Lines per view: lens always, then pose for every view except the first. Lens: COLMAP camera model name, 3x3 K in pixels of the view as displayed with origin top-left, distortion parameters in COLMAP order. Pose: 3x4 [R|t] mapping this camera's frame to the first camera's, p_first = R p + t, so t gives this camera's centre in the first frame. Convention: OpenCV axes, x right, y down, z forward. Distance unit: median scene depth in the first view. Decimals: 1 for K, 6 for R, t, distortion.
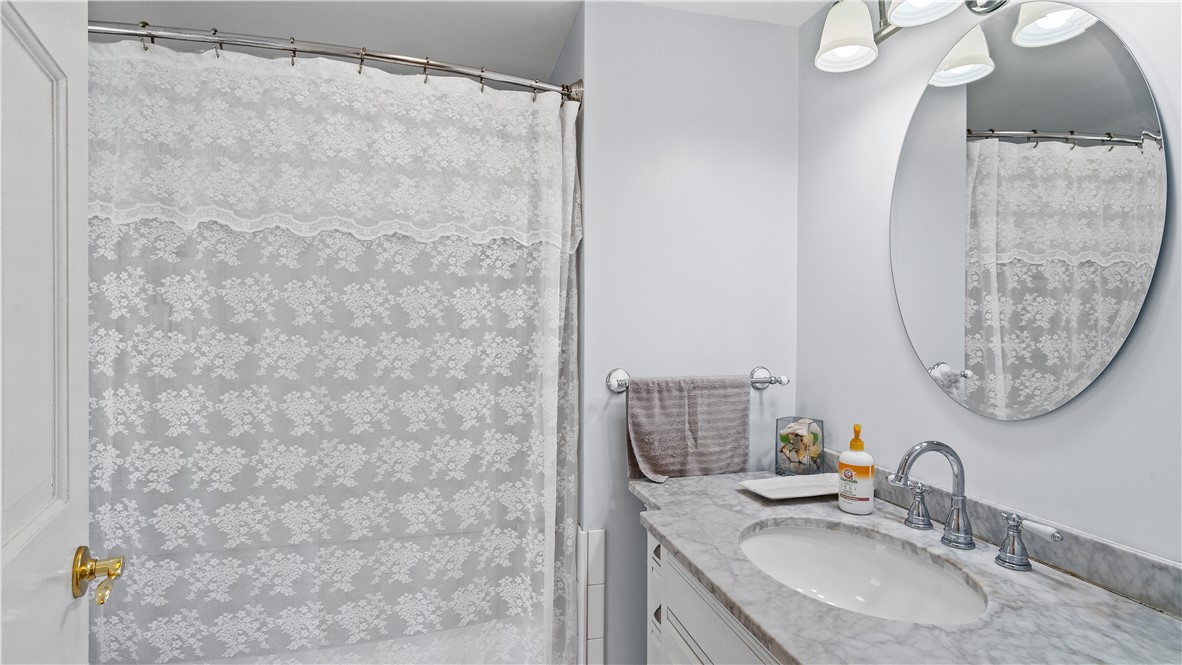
lens RADIAL K [[562.8, 0, 585.1], [0, 562.8, 322.8], [0, 0, 1]] dist [-0.012735, 0.005966]
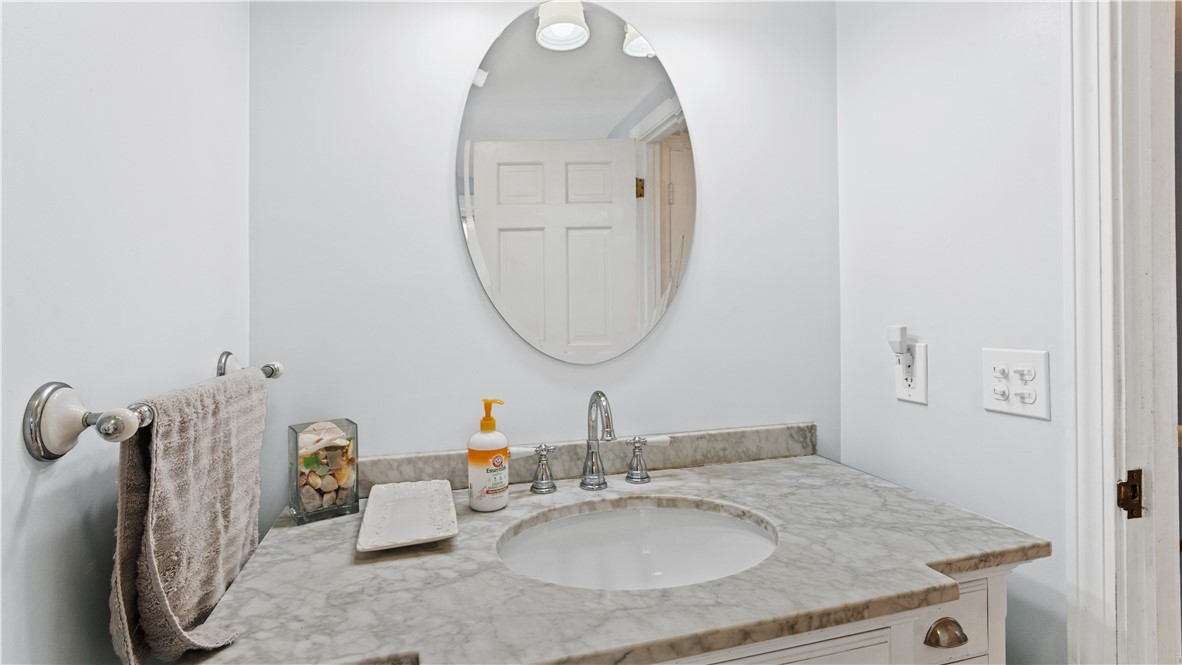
lens RADIAL K [[562.8, 0, 591.4], [0, 562.8, 314.3], [0, 0, 1]] dist [-0.012735, 0.005966]
pose [[-0.032833, -0.004556, 0.999450, -0.294883], [0.011812, 0.999918, 0.004946, 0.054107], [-0.999391, 0.011967, -0.032777, 0.804736]]
